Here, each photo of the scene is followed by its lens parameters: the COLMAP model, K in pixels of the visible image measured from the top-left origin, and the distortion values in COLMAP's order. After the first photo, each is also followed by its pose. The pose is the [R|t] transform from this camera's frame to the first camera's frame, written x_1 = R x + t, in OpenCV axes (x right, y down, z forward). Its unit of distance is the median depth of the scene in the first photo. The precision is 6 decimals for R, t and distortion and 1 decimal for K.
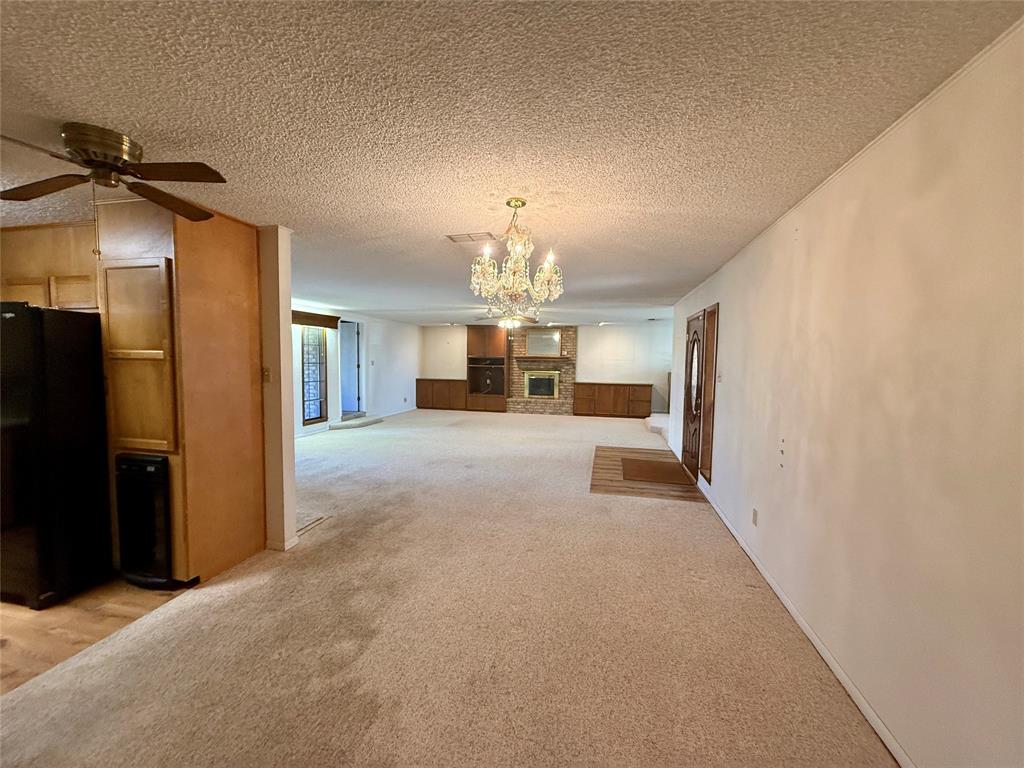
lens RADIAL K [[418.1, 0, 511.2], [0, 418.1, 380.9], [0, 0, 1]] dist [-0.004164, 0.002341]
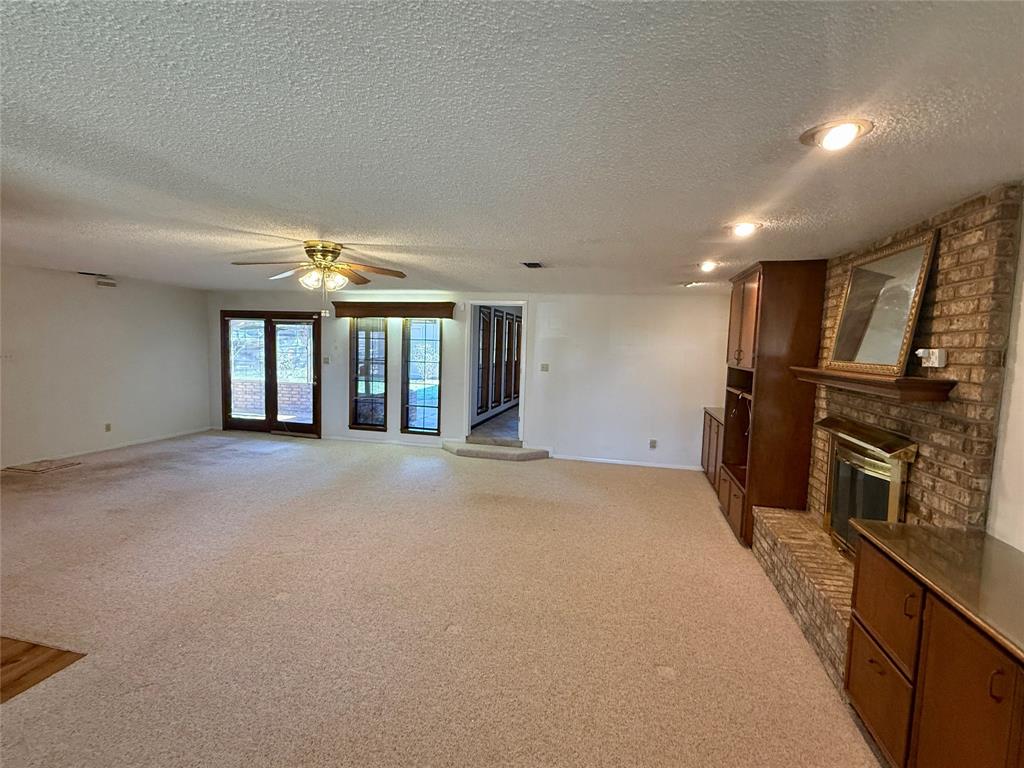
lens RADIAL K [[486.1, 0, 516.2], [0, 486.1, 381.1], [0, 0, 1]] dist [-0.000595, 0.000987]
pose [[0.004636, 0.062423, -0.998039, 0.520779], [-0.081850, 0.994725, 0.061835, -0.083188], [0.996634, 0.081403, 0.009721, 1.236009]]
